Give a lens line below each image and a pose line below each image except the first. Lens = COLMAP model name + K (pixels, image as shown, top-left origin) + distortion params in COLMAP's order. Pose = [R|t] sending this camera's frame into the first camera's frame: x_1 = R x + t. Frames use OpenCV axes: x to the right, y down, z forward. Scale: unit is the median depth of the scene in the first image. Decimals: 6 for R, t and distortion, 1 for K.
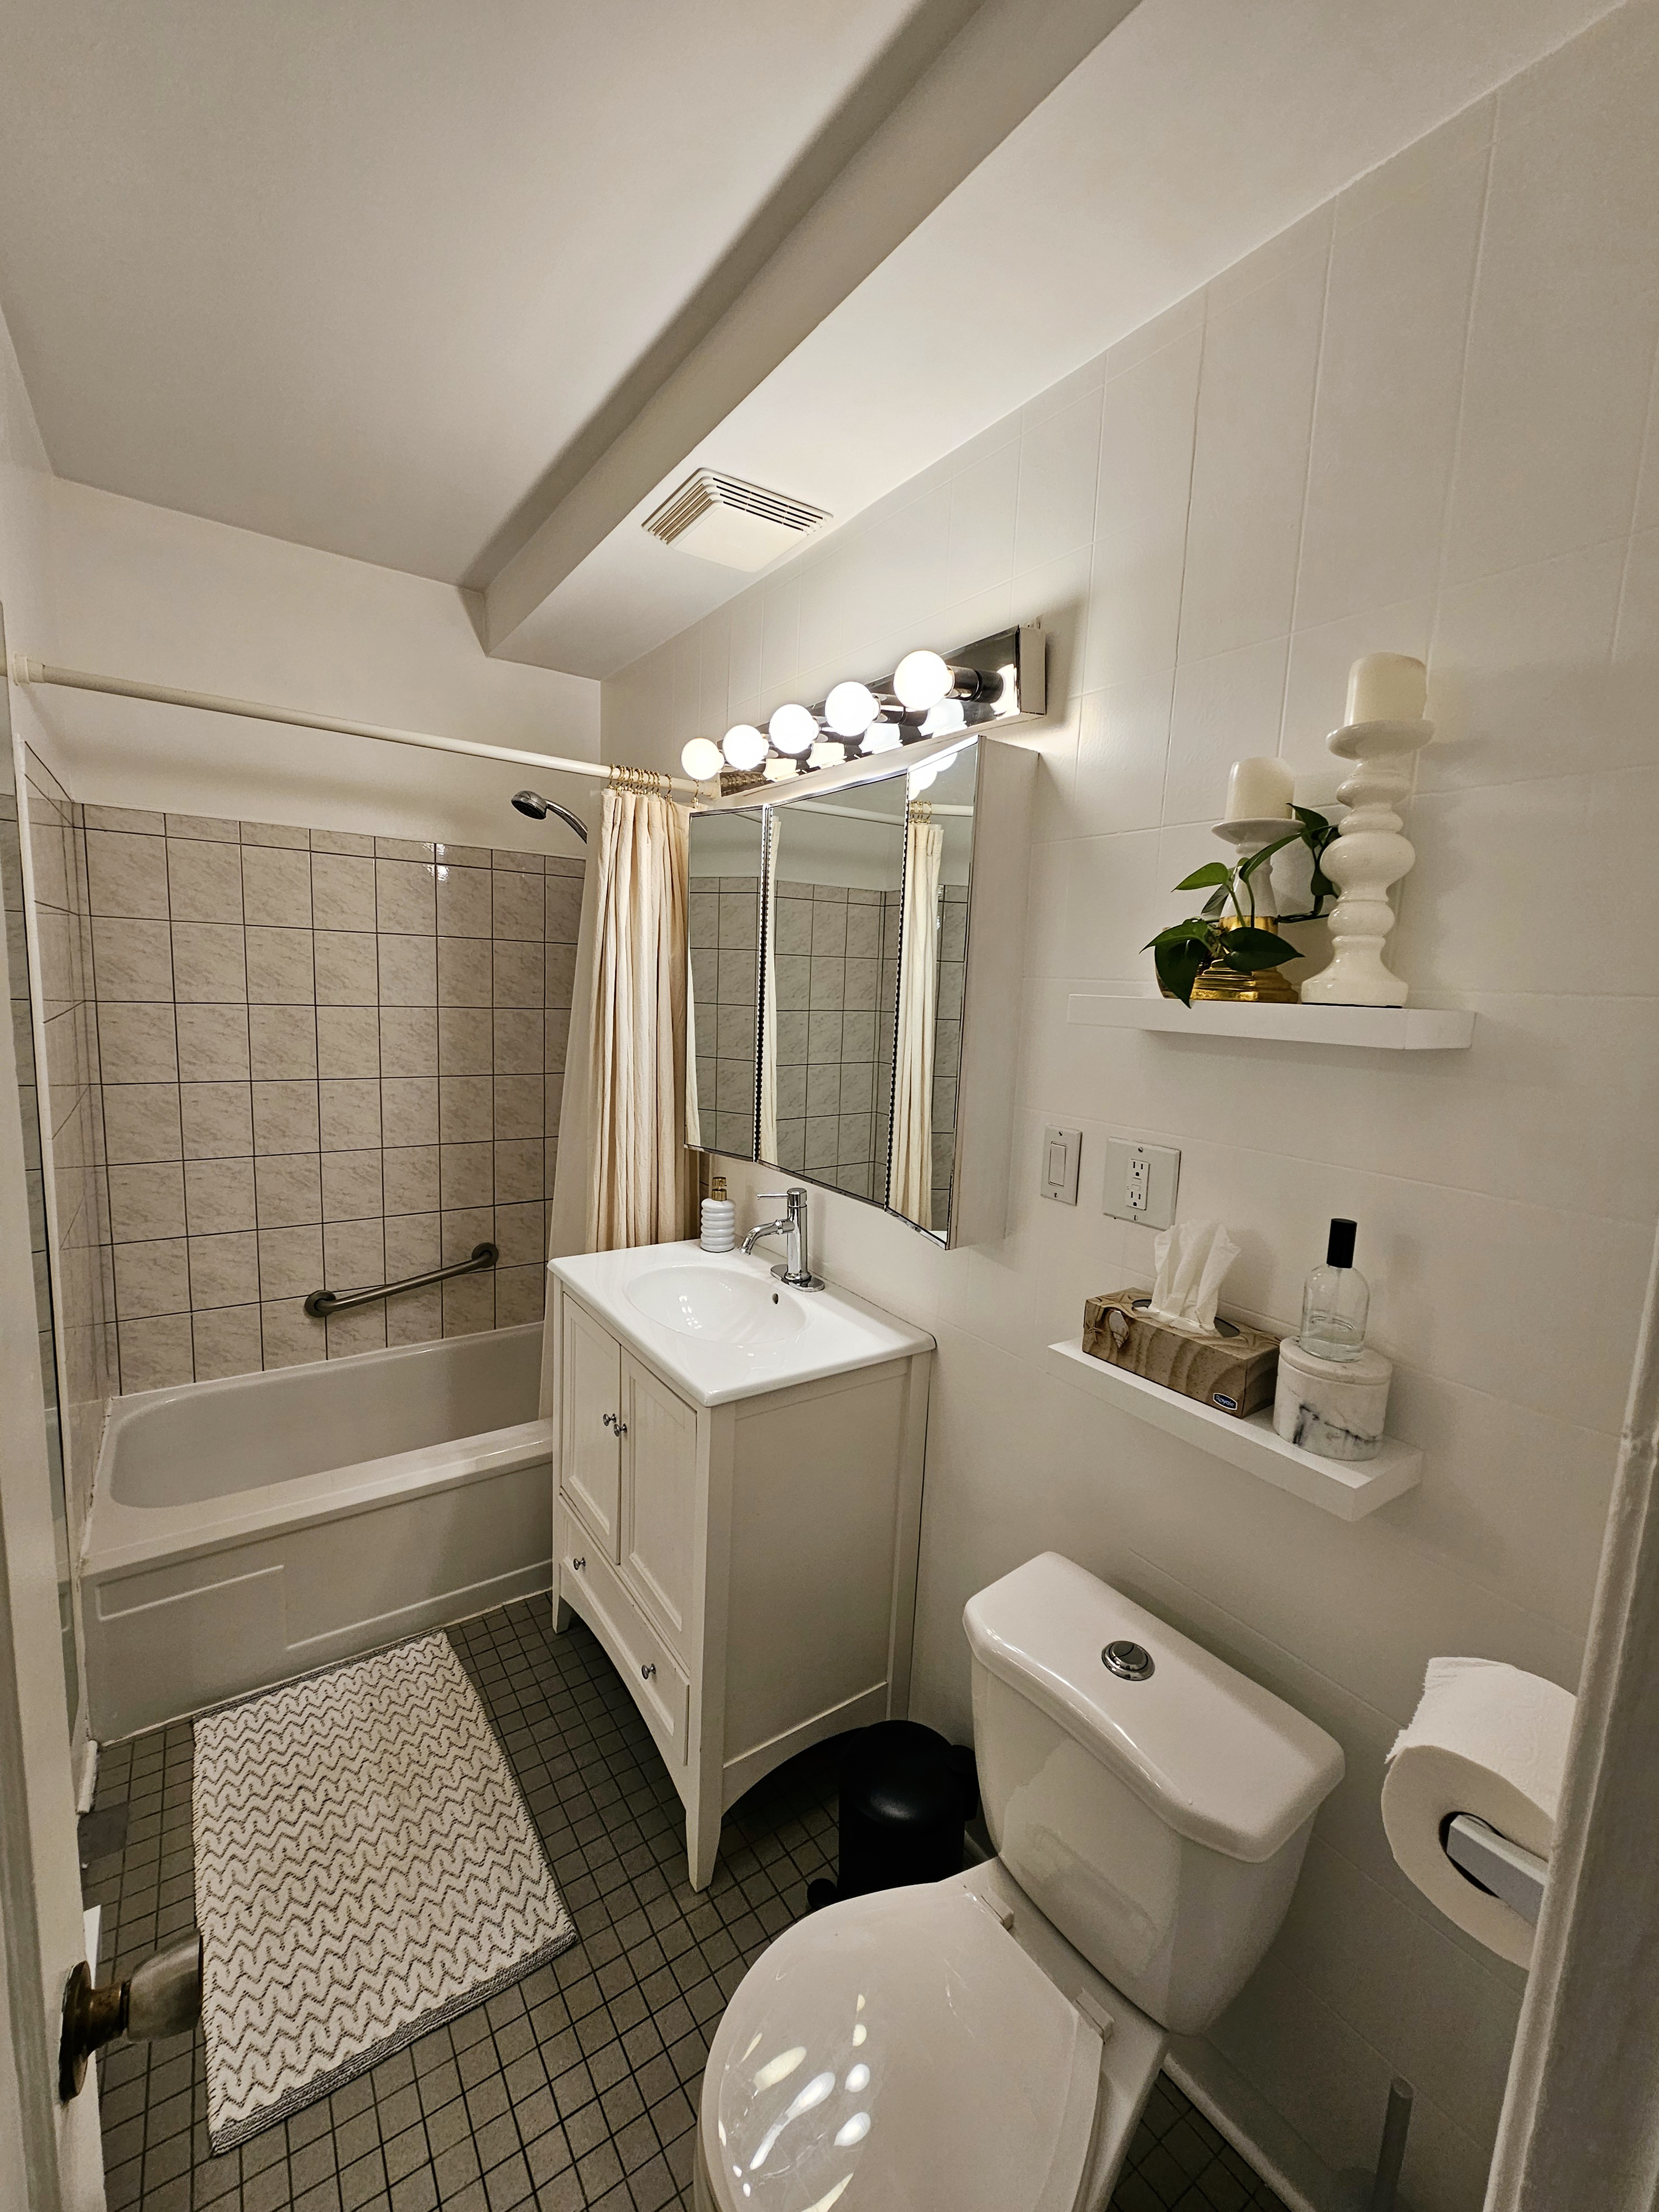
lens RADIAL K [[898.3, 0, 826.2], [0, 898.3, 1103.8], [0, 0, 1]] dist [-0.000333, -0.000031]
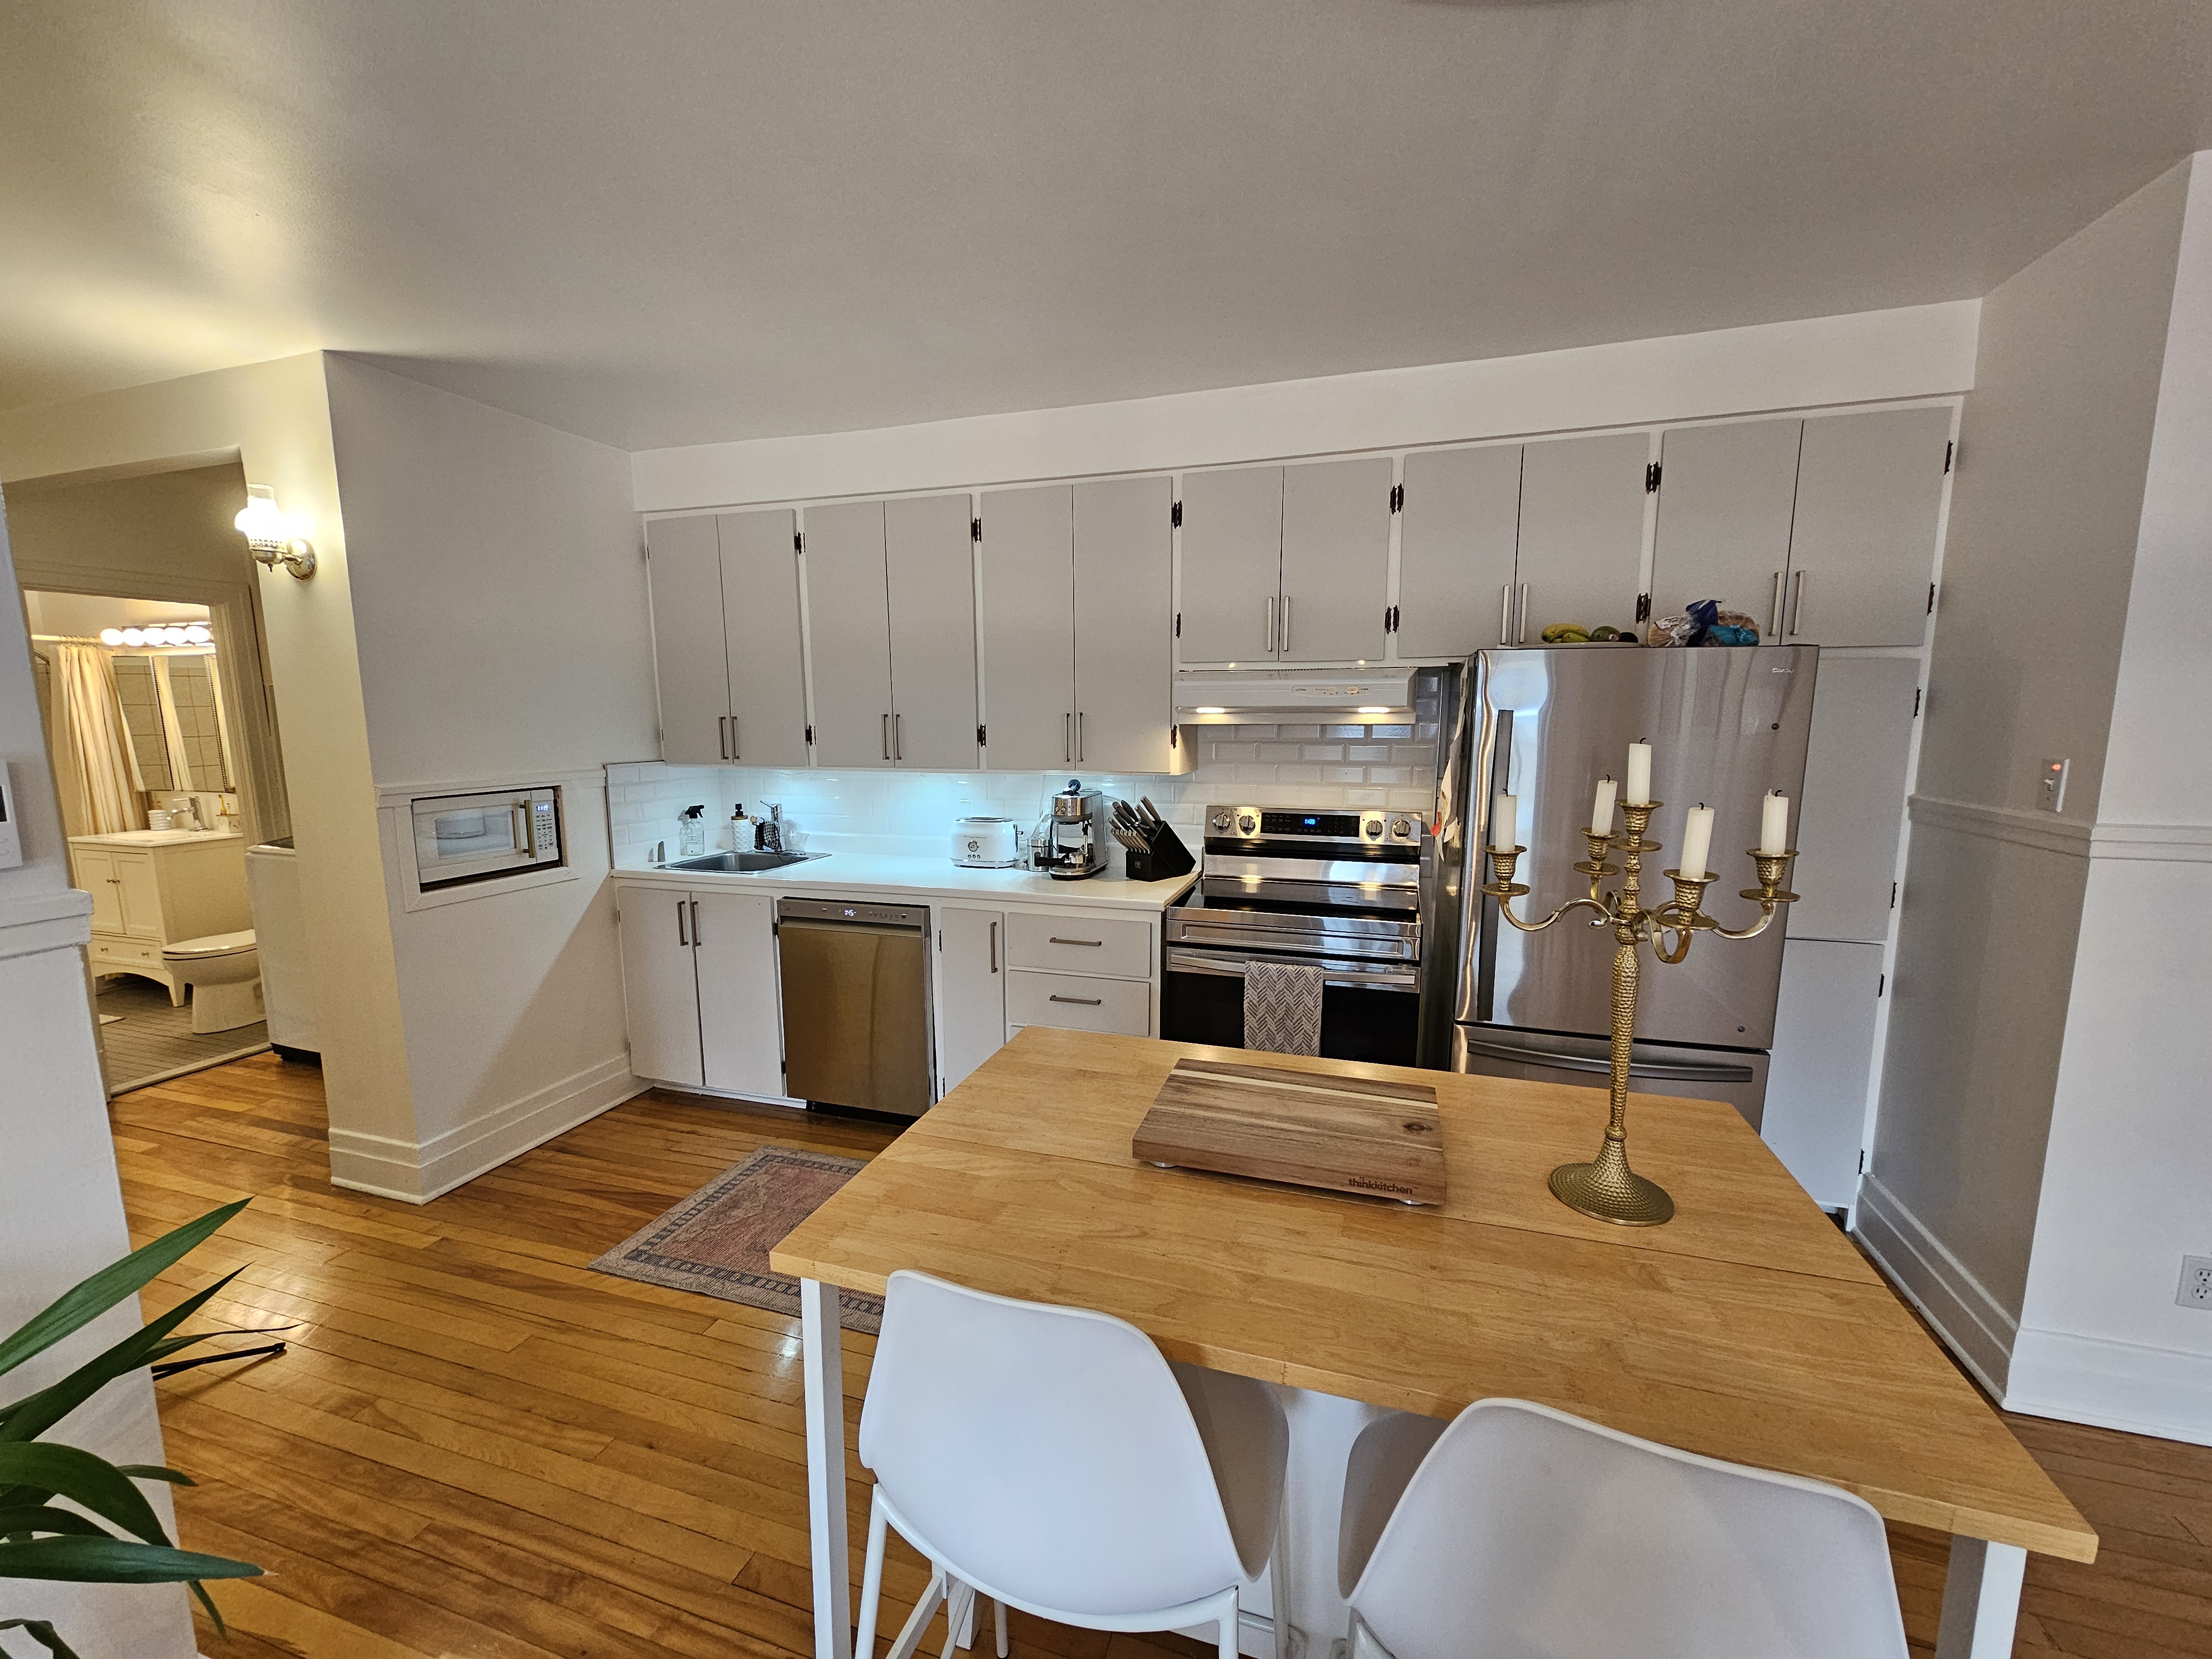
lens RADIAL K [[898.3, 0, 1108.3], [0, 898.3, 837.0], [0, 0, 1]] dist [-0.000333, -0.000031]
pose [[0.790902, -0.136283, 0.596574, 0.461289], [0.122217, 0.990423, 0.064228, 0.340446], [-0.599614, 0.022113, 0.799984, -2.526948]]
